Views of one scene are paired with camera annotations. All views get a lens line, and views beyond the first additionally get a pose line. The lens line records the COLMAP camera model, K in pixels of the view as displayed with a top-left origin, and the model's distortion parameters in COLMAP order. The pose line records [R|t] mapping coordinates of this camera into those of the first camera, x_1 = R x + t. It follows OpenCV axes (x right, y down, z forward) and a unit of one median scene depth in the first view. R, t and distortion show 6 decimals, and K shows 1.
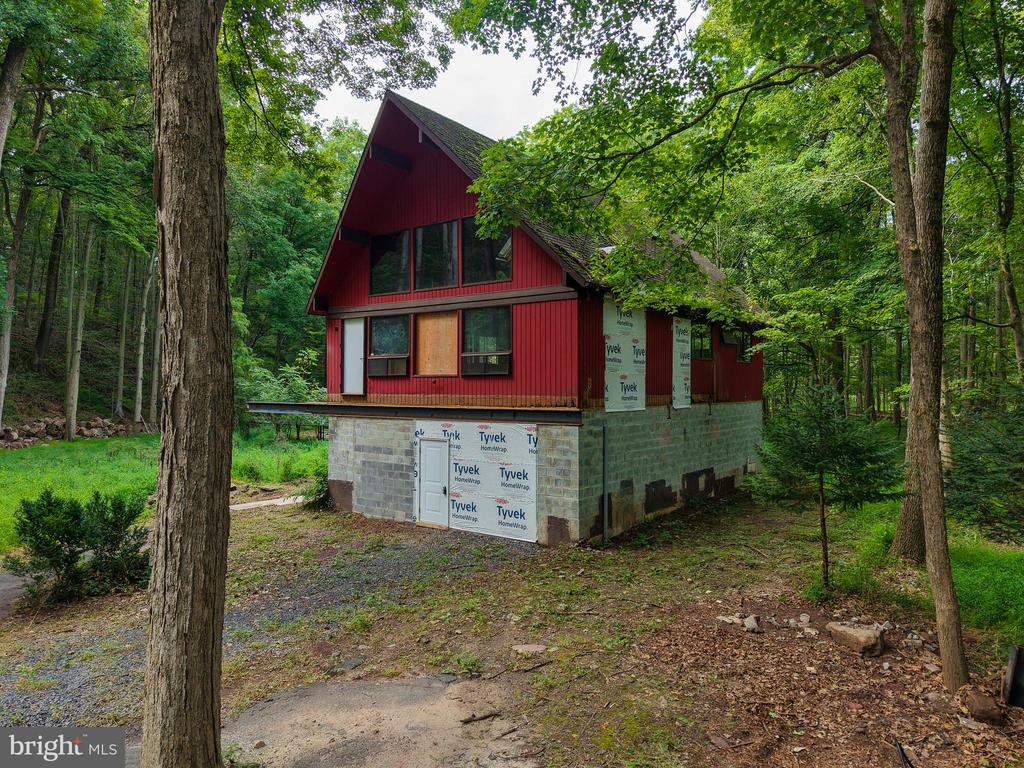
lens RADIAL K [[681.3, 0, 512.0], [0, 681.3, 384.0], [0, 0, 1]] dist [0.070034, -0.087215]
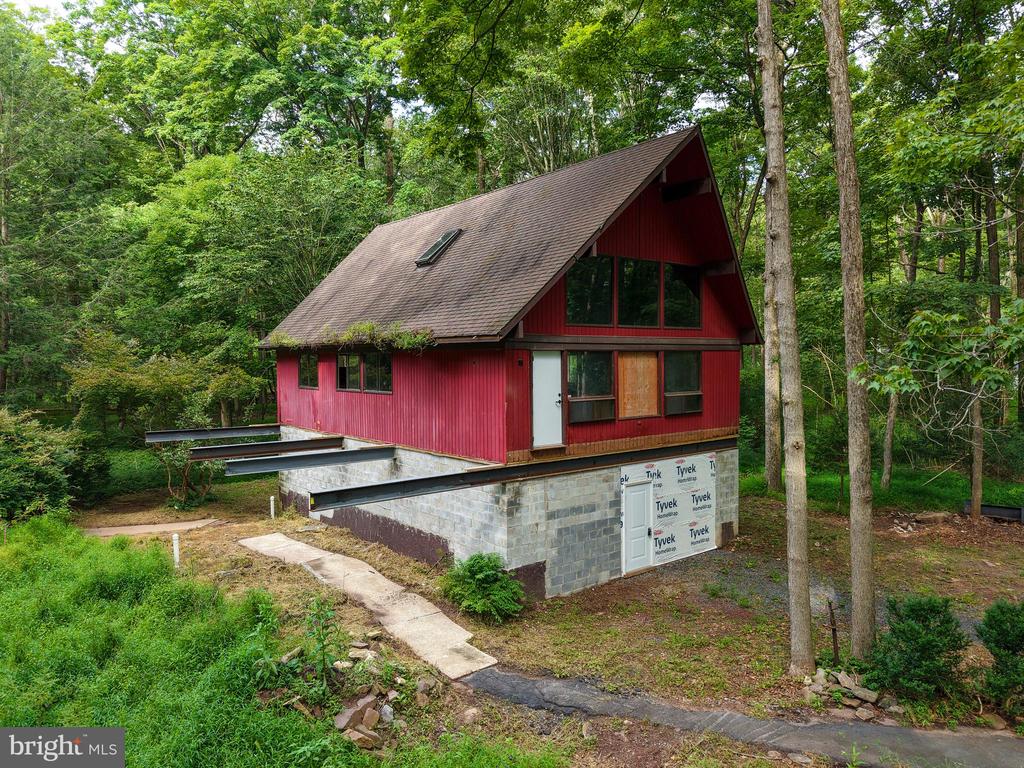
lens RADIAL K [[686.0, 0, 512.0], [0, 686.0, 384.0], [0, 0, 1]] dist [0.006945, -0.000998]
pose [[0.239921, -0.034284, 0.970187, -1.131170], [0.000743, 0.999382, 0.035132, -0.096213], [-0.970792, -0.007708, 0.239799, 0.974299]]
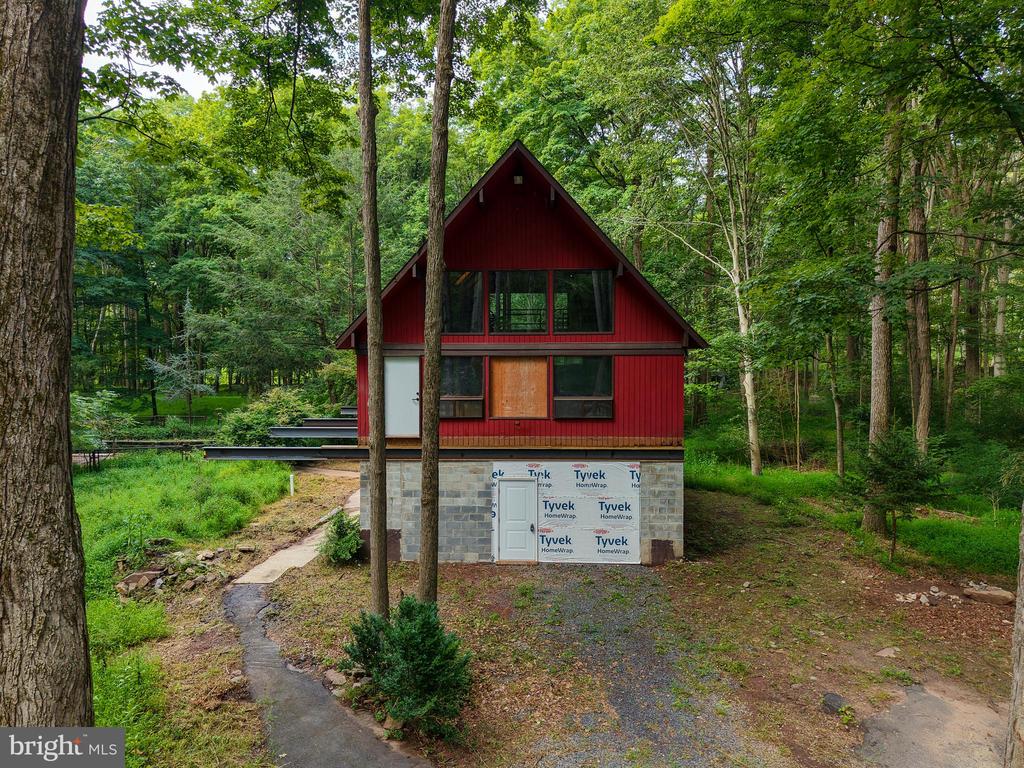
lens RADIAL K [[681.3, 0, 512.0], [0, 681.3, 384.0], [0, 0, 1]] dist [0.070034, -0.087215]
pose [[0.828139, -0.026958, 0.559874, -0.719591], [0.001468, 0.998944, 0.045929, -0.114796], [-0.560521, -0.037213, 0.827304, 0.159873]]
